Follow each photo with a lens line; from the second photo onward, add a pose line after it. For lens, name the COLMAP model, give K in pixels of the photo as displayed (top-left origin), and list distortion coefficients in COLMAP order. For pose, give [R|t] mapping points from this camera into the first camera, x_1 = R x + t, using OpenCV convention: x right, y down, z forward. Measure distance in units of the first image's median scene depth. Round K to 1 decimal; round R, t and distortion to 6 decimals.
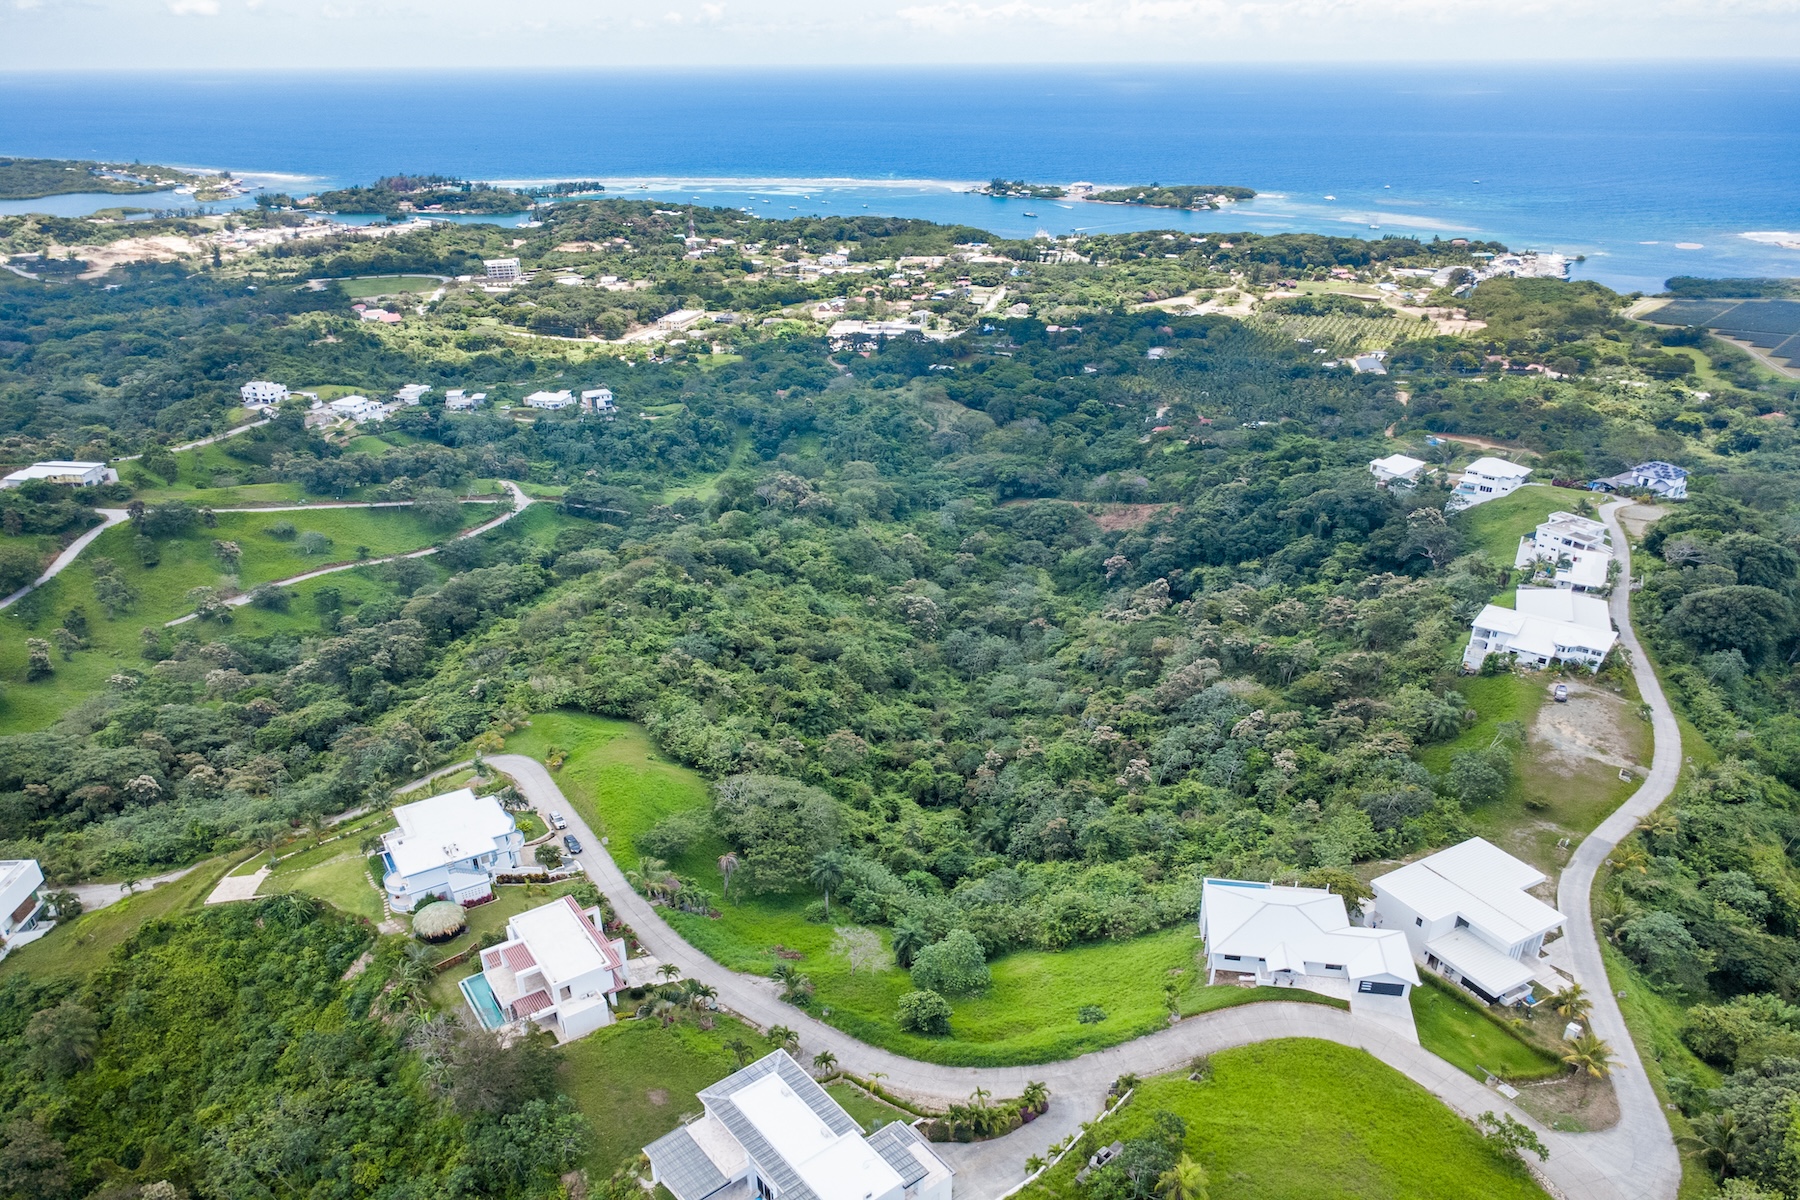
lens RADIAL K [[1554.1, 0, 908.1], [0, 1554.1, 606.2], [0, 0, 1]] dist [0.001121, 0.021289]
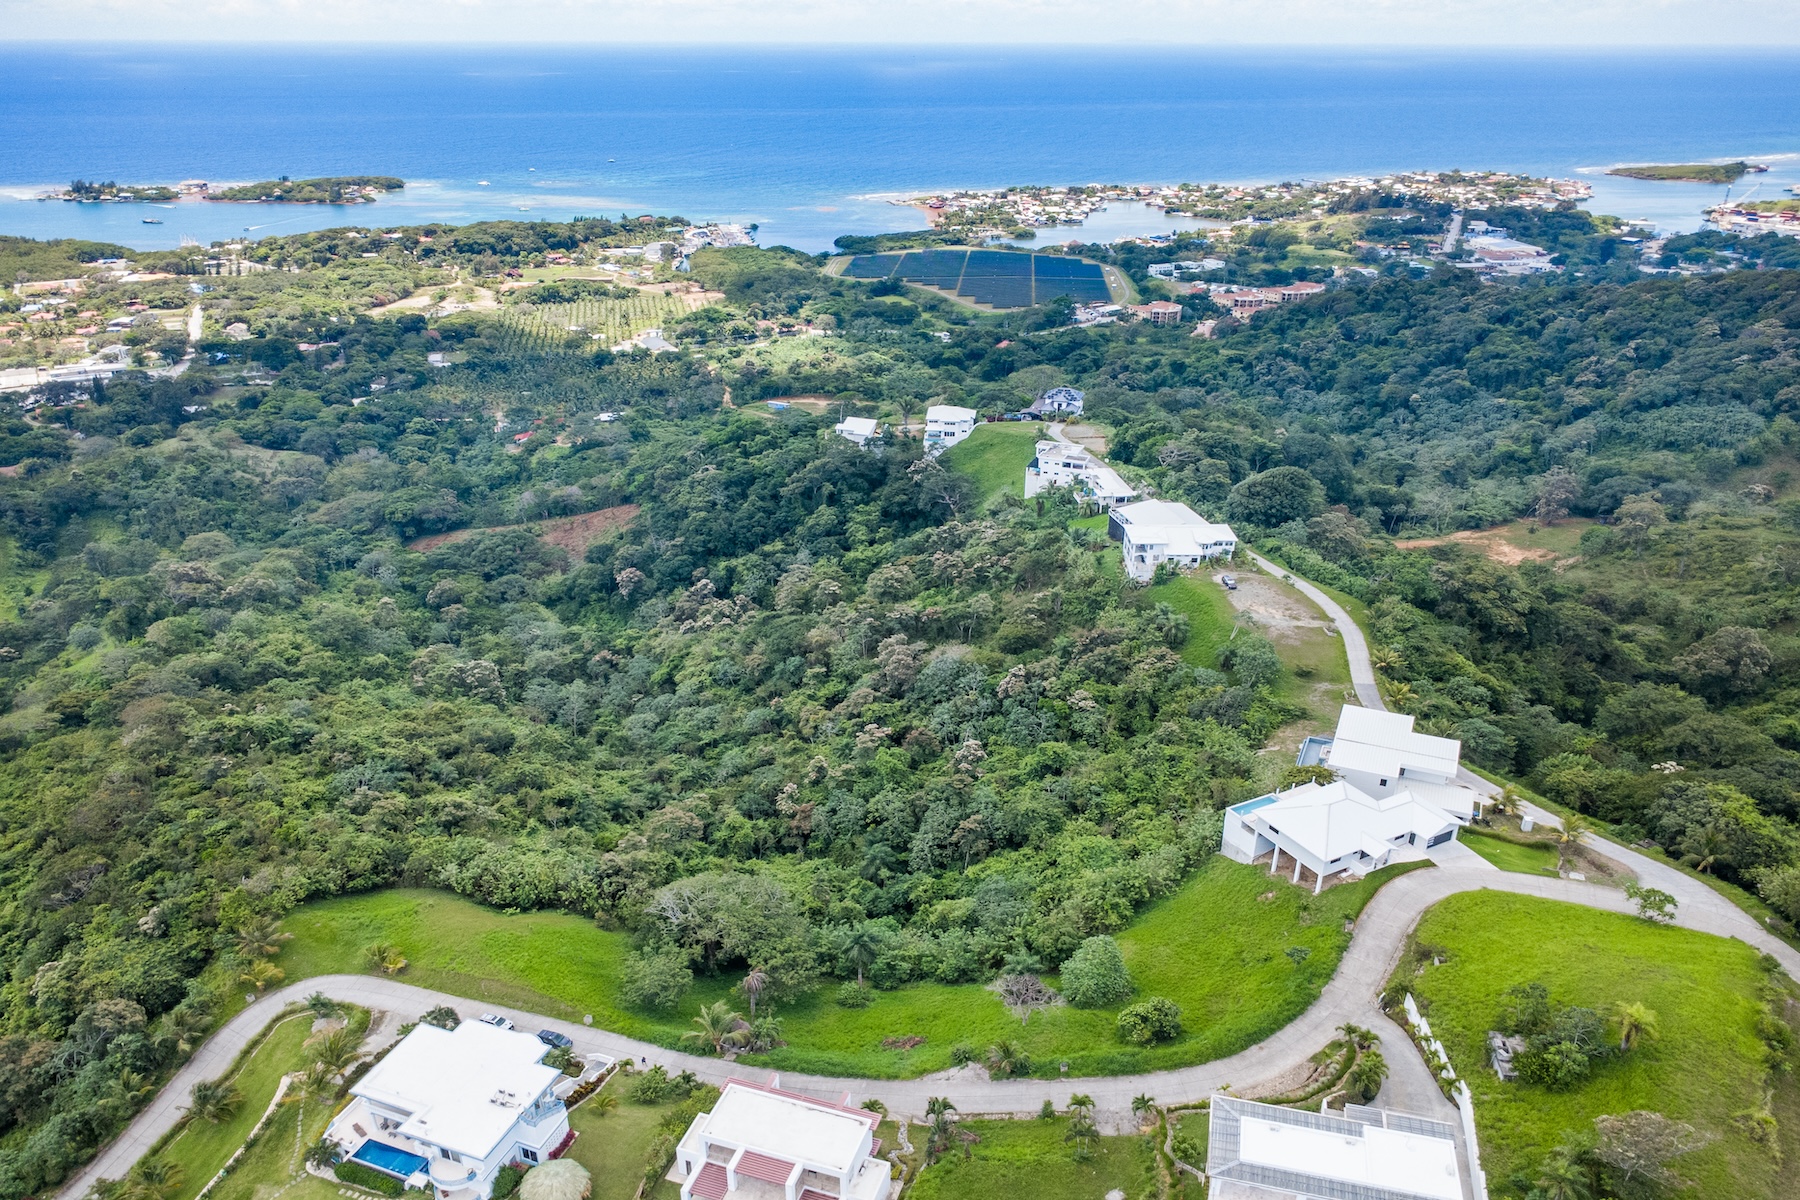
lens RADIAL K [[1554.1, 0, 907.4], [0, 1554.1, 603.5], [0, 0, 1]] dist [0.001121, 0.021289]
pose [[0.733831, -0.225392, 0.640852, -0.300920], [0.220332, 0.971327, 0.089323, -0.050816], [-0.642609, 0.075652, 0.762450, 0.153472]]
